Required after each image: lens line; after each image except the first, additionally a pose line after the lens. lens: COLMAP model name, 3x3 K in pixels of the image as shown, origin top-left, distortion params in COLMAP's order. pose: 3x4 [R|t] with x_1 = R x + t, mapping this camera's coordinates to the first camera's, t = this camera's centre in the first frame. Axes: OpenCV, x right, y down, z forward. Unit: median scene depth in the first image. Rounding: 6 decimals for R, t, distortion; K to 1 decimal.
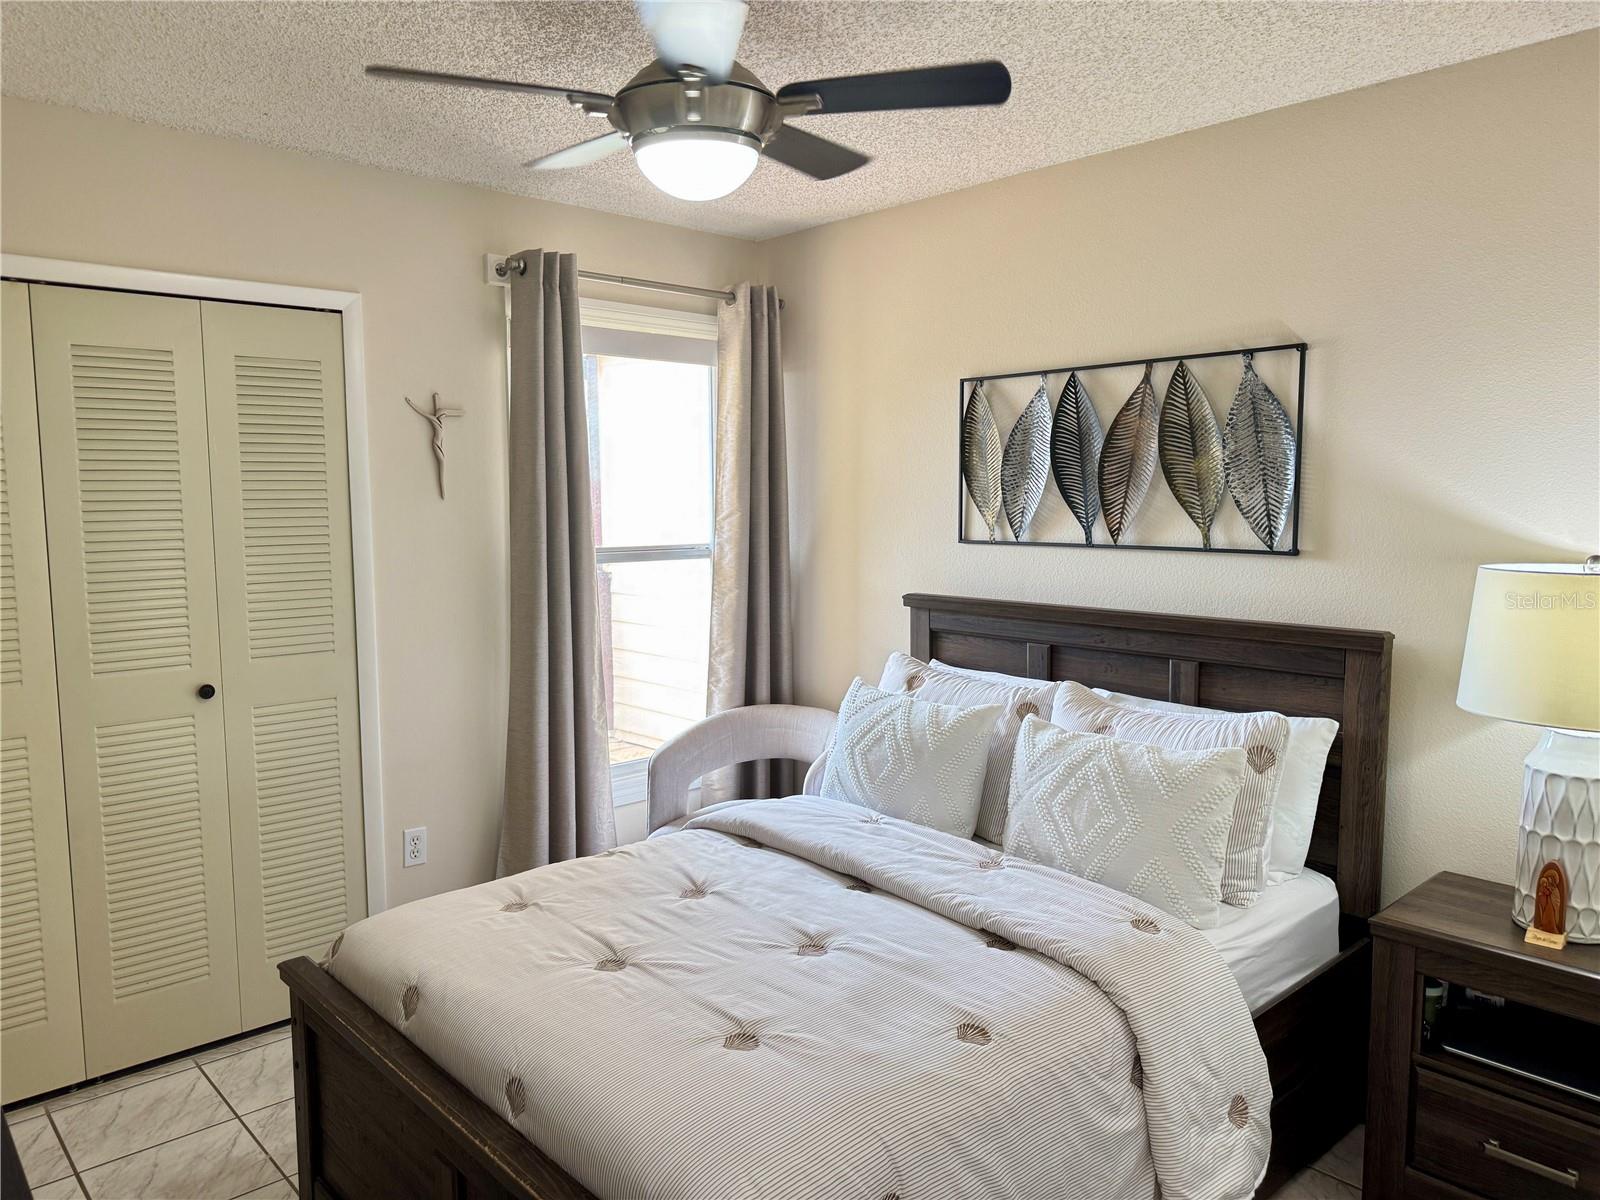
lens RADIAL K [[1123.7, 0, 794.3], [0, 1123.7, 599.5], [0, 0, 1]] dist [0.090507, -0.129090]
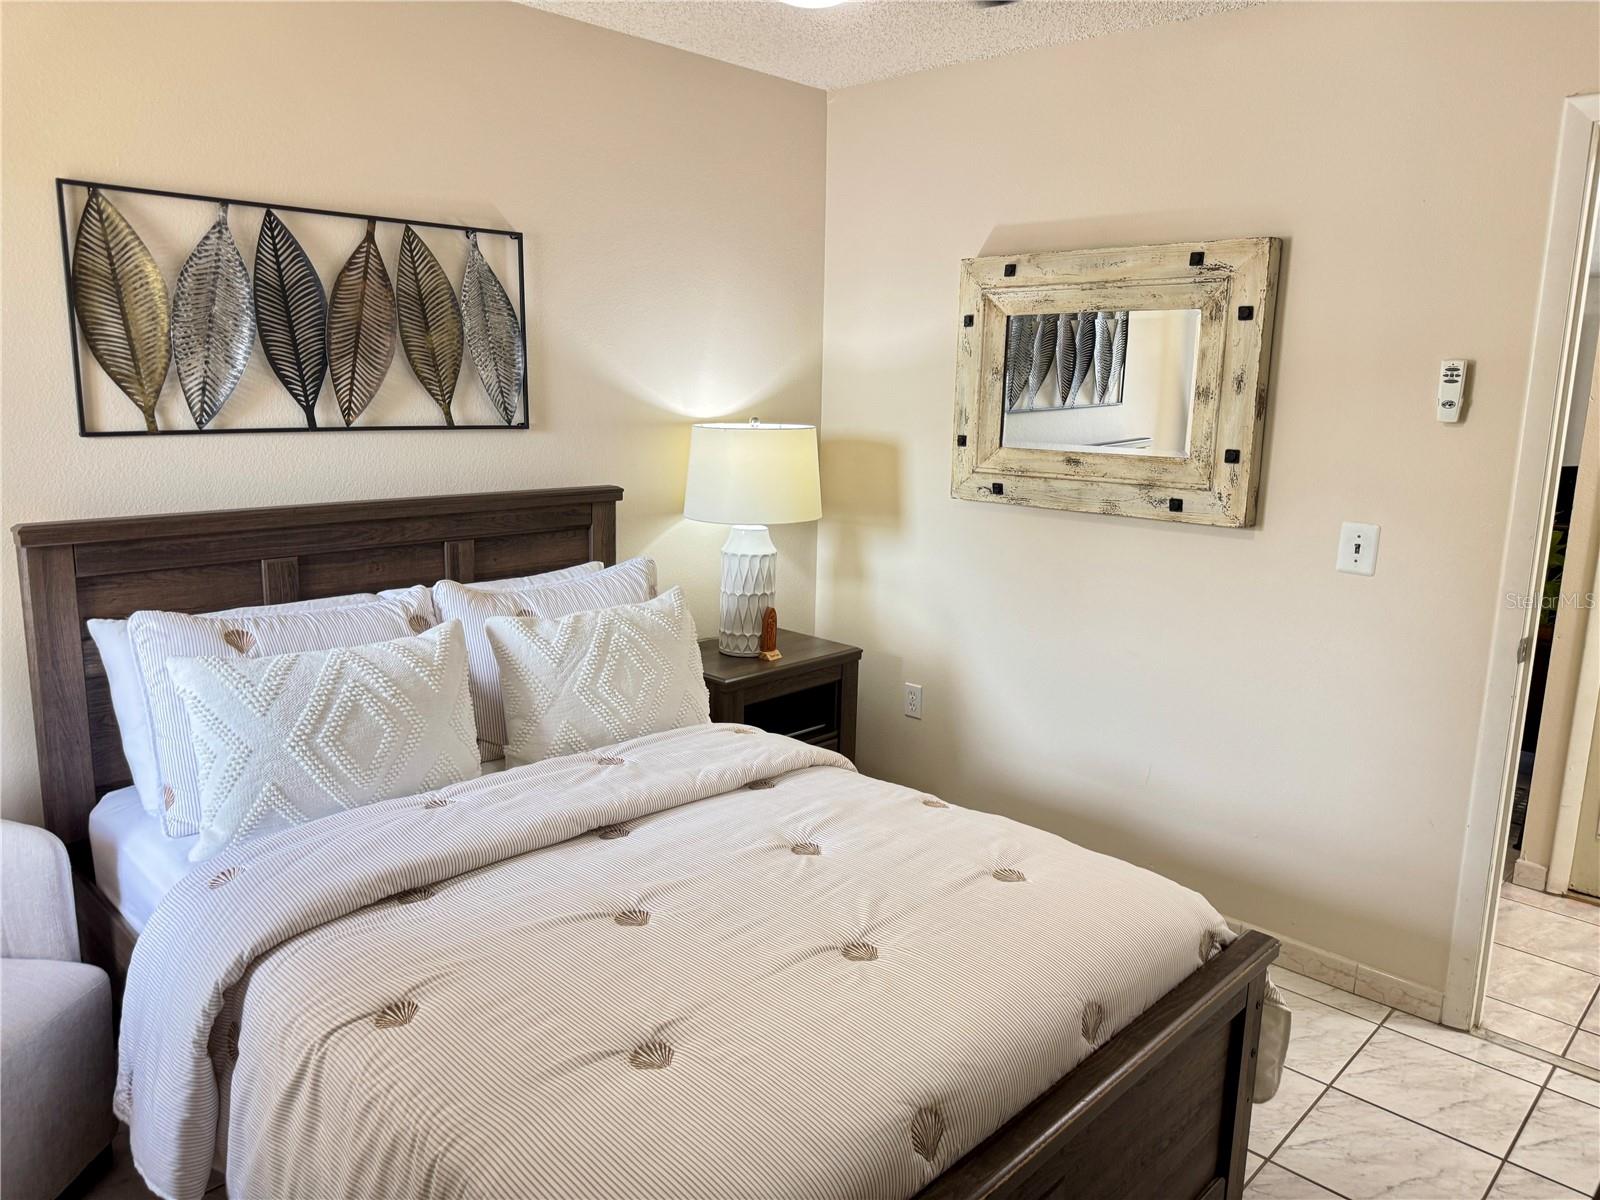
lens RADIAL K [[1123.7, 0, 794.3], [0, 1123.7, 599.5], [0, 0, 1]] dist [0.090507, -0.129090]
pose [[-0.074588, -0.194871, 0.977989, -0.663654], [0.074084, 0.976928, 0.200310, -0.073401], [-0.994459, 0.087394, -0.058430, 0.770790]]
